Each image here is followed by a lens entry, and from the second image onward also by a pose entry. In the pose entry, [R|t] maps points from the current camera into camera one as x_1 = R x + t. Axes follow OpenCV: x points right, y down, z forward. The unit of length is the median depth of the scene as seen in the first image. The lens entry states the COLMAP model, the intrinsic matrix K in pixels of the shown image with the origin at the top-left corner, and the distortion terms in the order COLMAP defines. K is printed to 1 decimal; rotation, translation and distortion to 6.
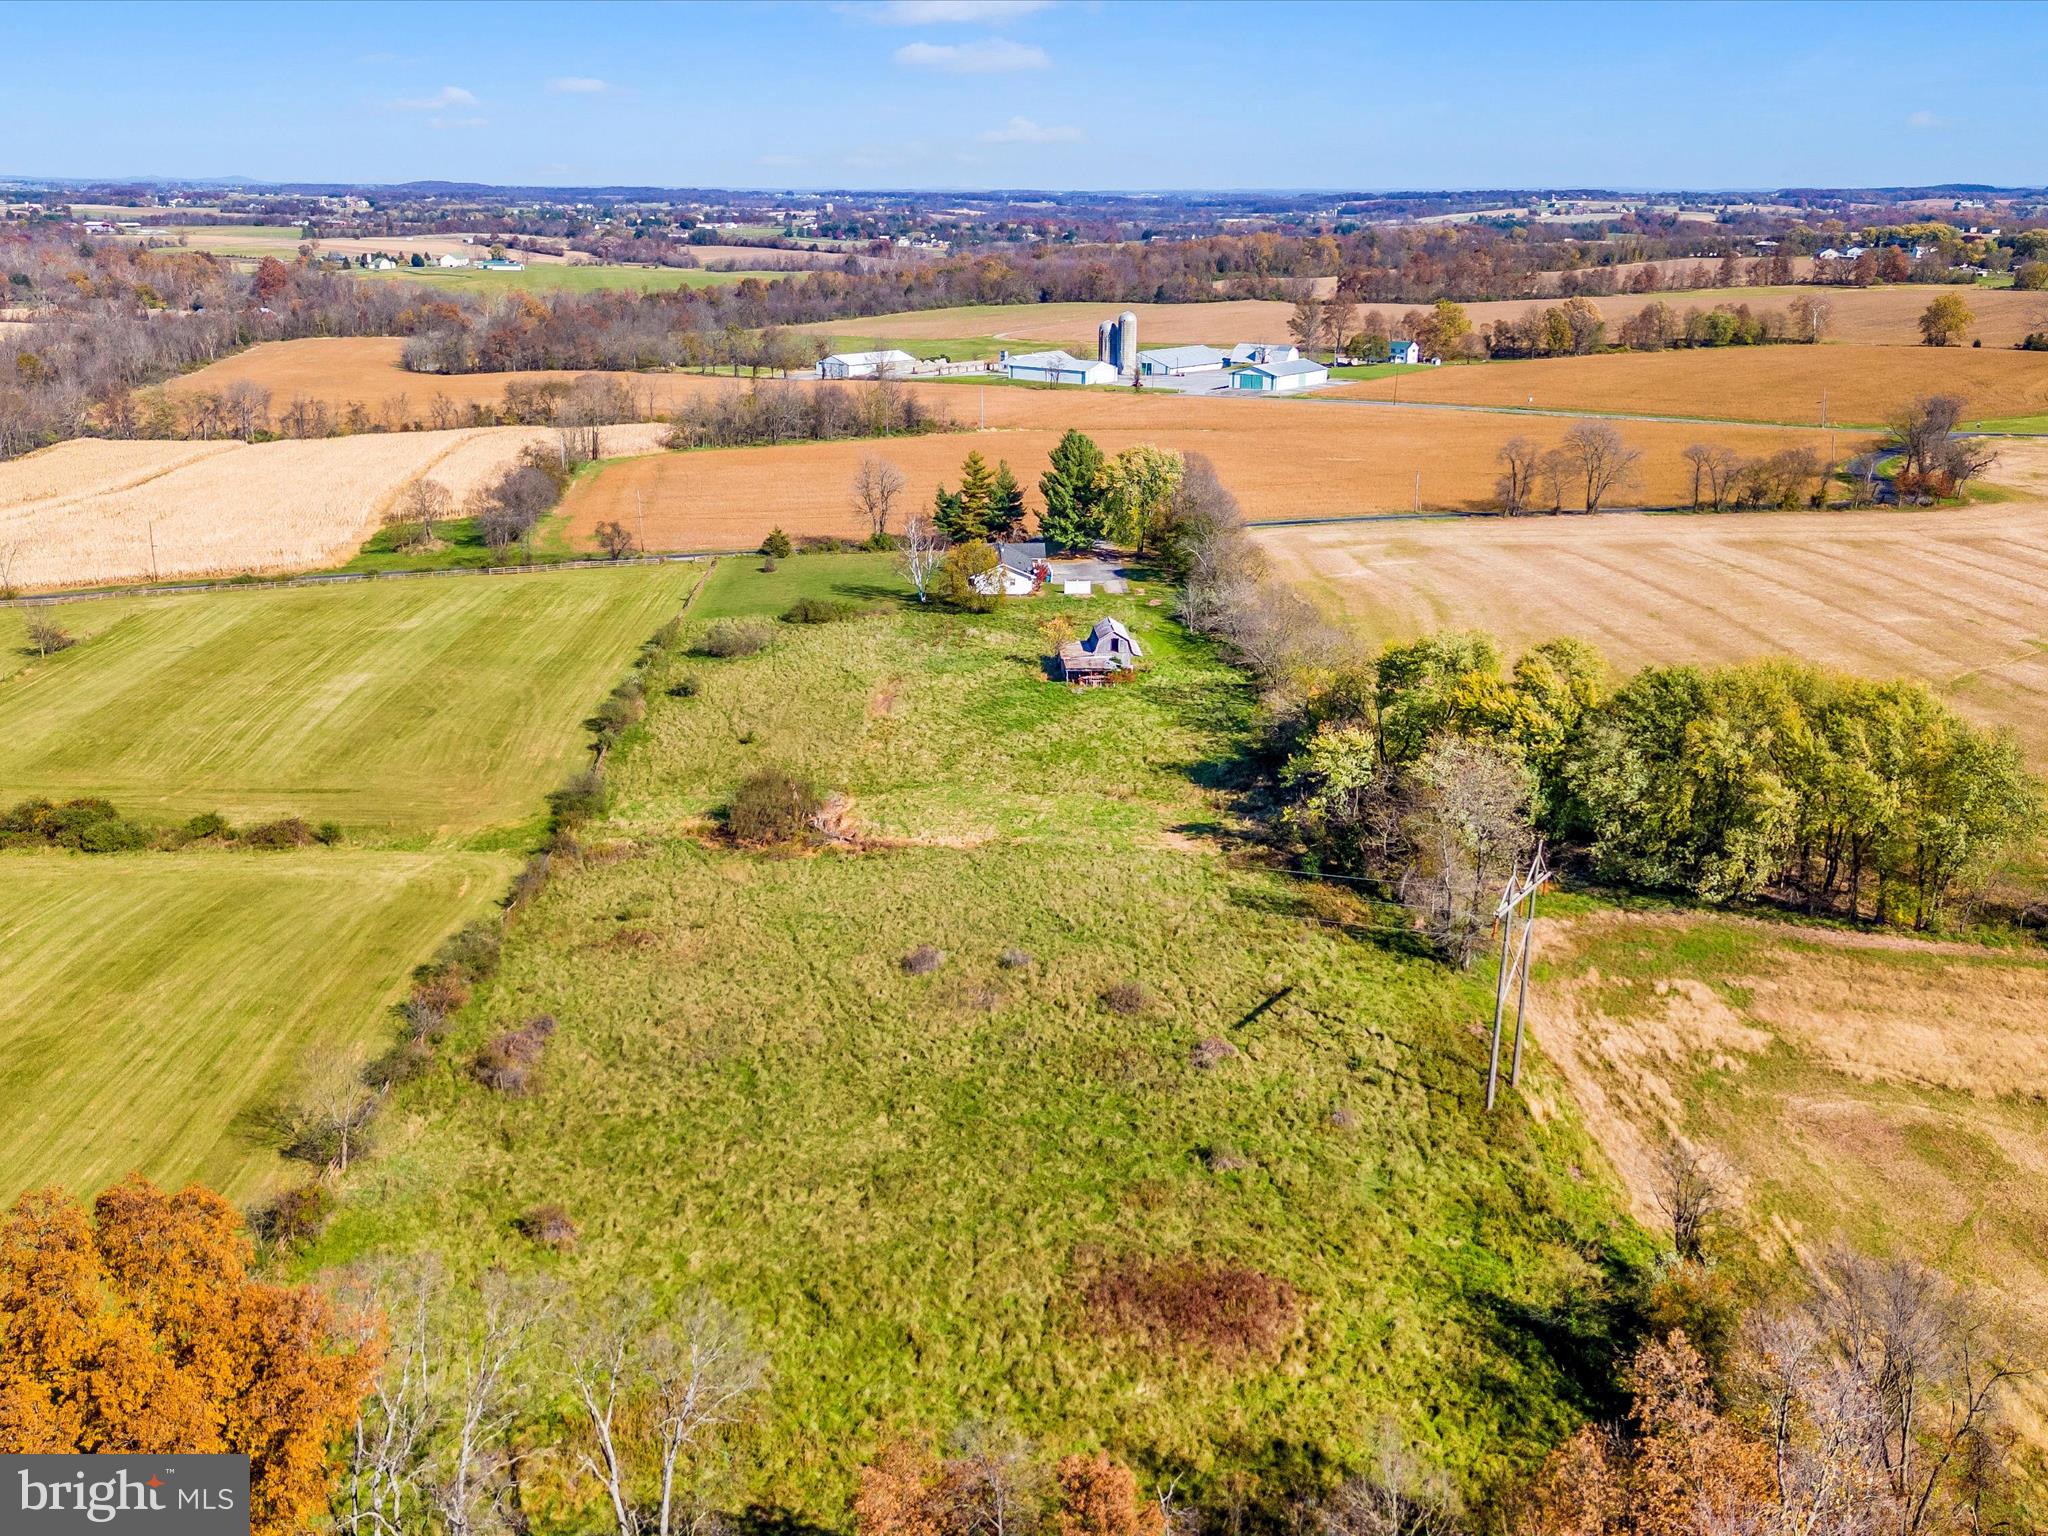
lens RADIAL K [[1876.7, 0, 1036.8], [0, 1876.7, 774.2], [0, 0, 1]] dist [0.112003, -0.175728]
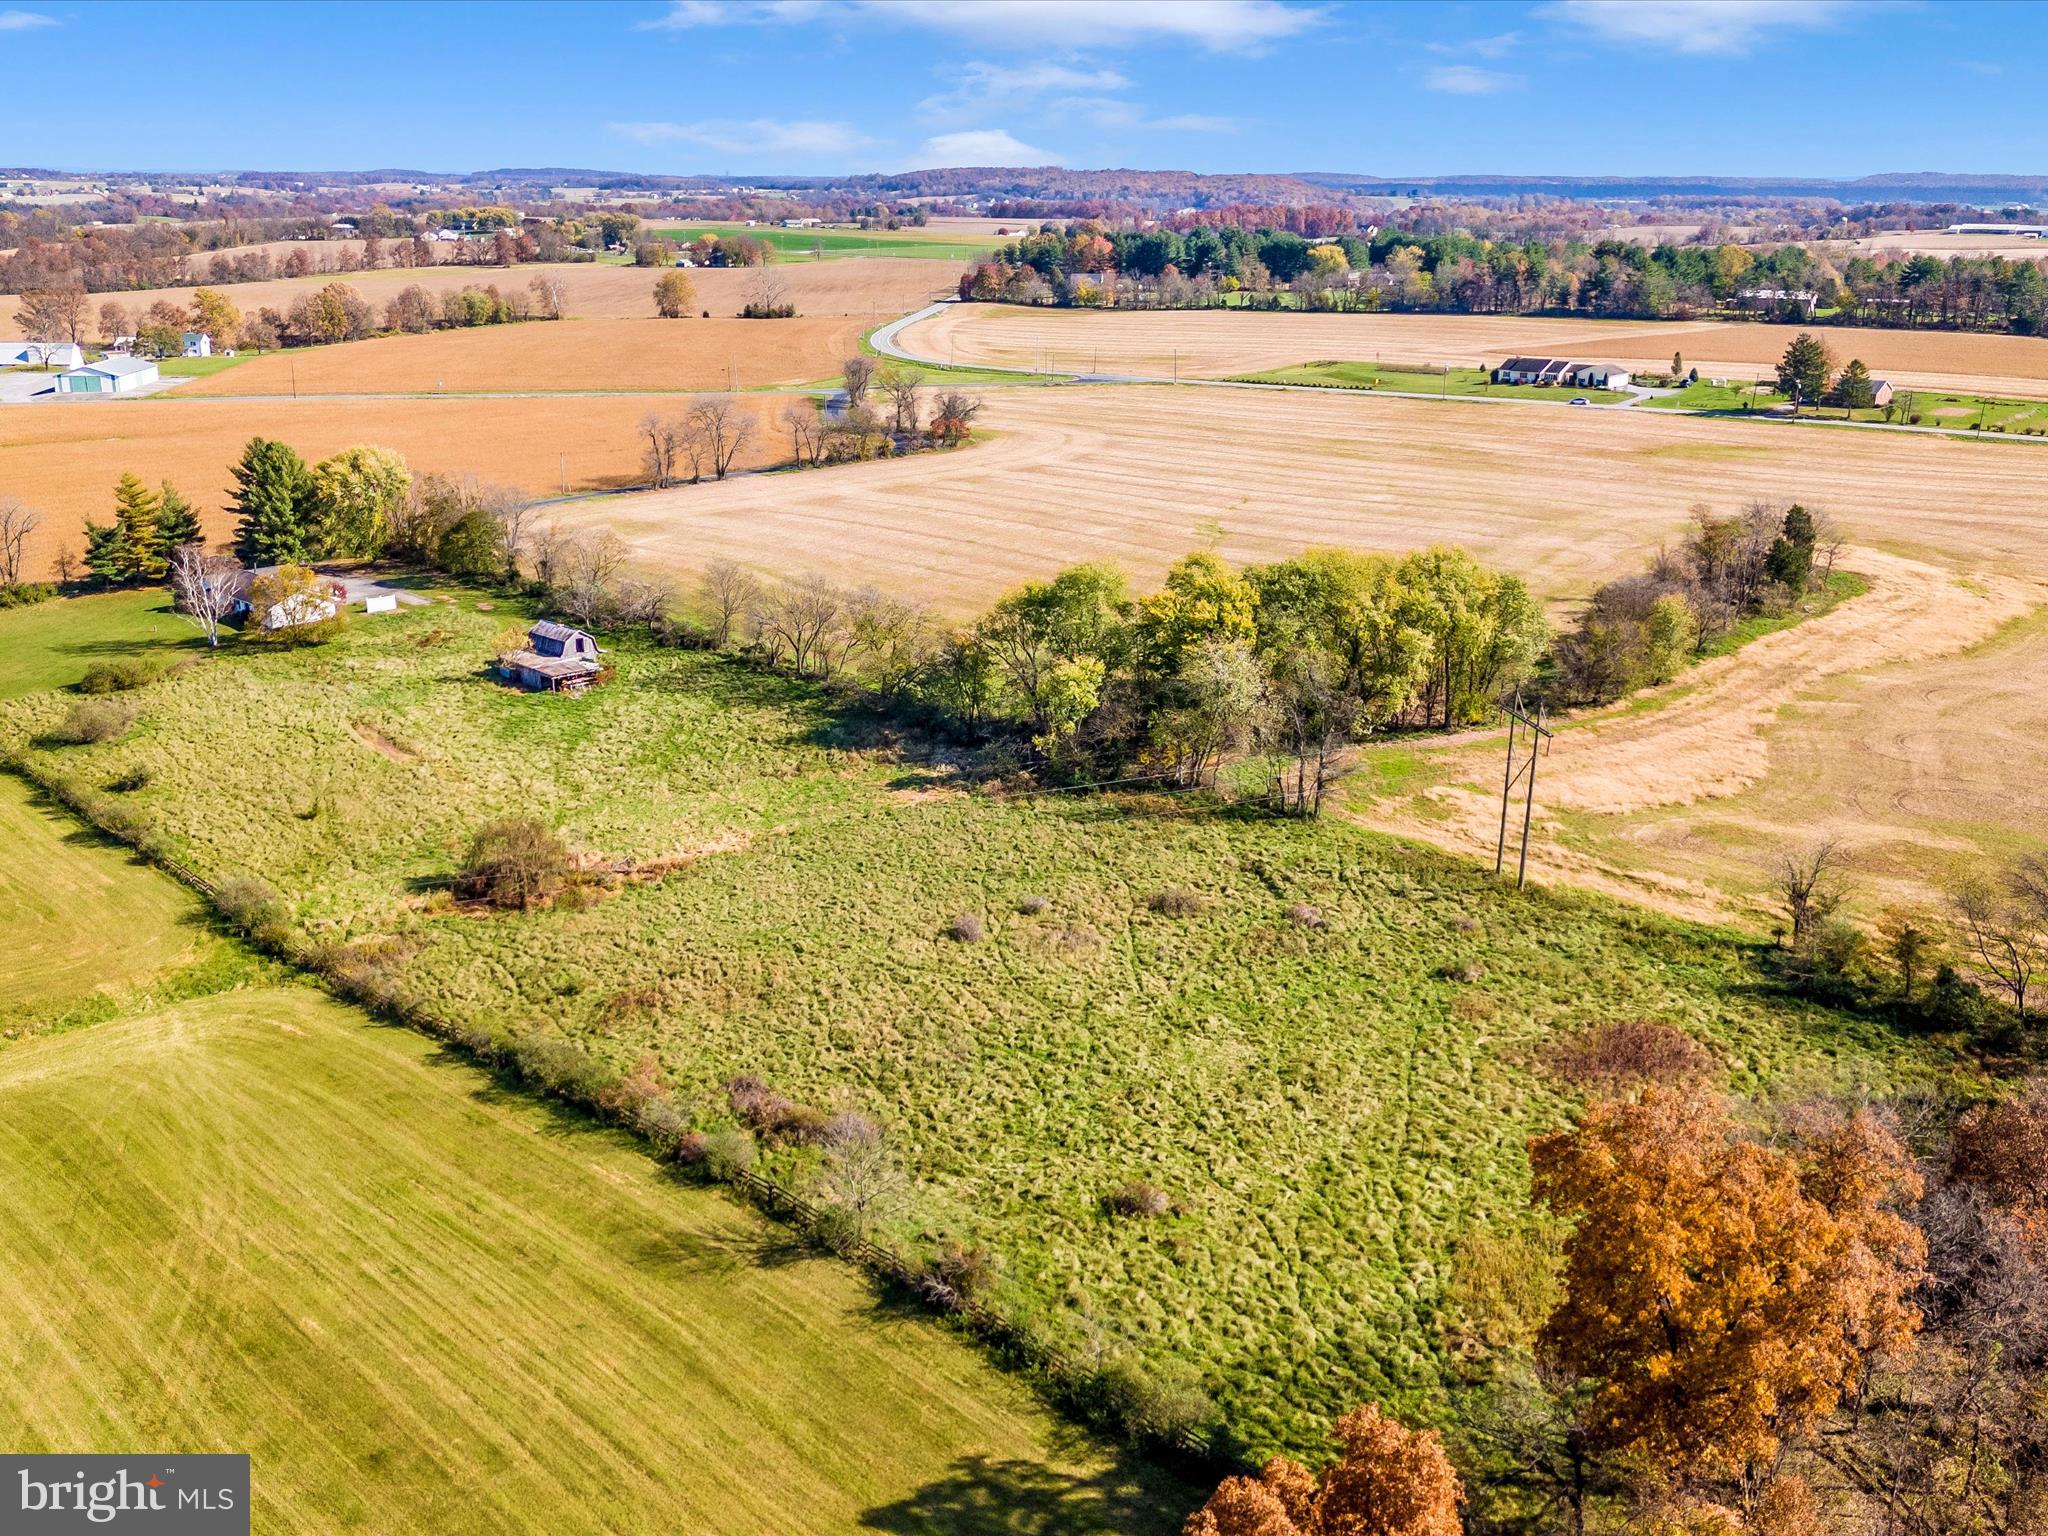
lens RADIAL K [[1876.7, 0, 1036.8], [0, 1876.7, 774.2], [0, 0, 1]] dist [0.112003, -0.175728]
pose [[0.734975, -0.204212, 0.646613, -0.467120], [0.198645, 0.976582, 0.082632, -0.041618], [-0.648345, 0.067714, 0.758329, 0.129548]]
